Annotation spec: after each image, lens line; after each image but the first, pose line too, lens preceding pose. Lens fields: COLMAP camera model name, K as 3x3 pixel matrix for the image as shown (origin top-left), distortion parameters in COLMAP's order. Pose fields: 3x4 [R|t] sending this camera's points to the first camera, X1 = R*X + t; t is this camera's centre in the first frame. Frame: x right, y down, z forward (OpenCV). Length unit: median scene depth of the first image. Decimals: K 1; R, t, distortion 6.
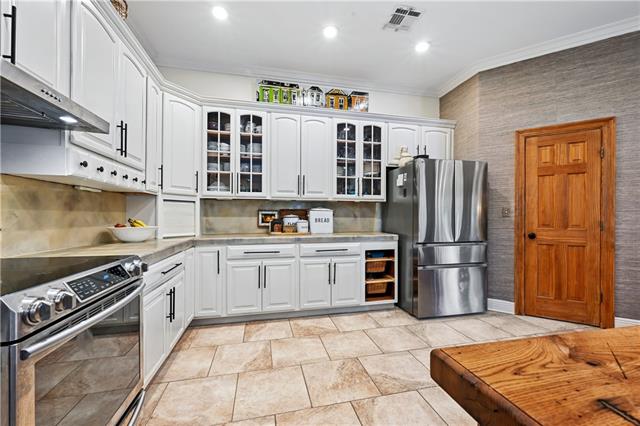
lens RADIAL K [[254.1, 0, 319.3], [0, 254.1, 217.4], [0, 0, 1]] dist [0.003594, 0.000189]
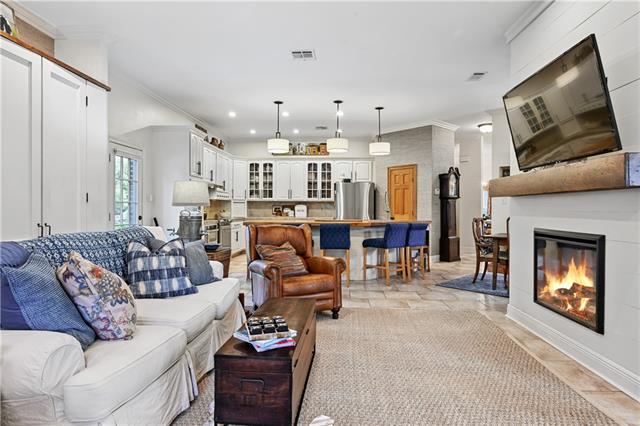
lens RADIAL K [[376.0, 0, 320.8], [0, 376.0, 211.5], [0, 0, 1]] dist [-0.002625, -0.000034]
pose [[0.960409, 0.001561, -0.278588, 1.087670], [0.000096, 0.999982, 0.005932, -0.000346], [0.278593, -0.005724, 0.960392, -2.018193]]
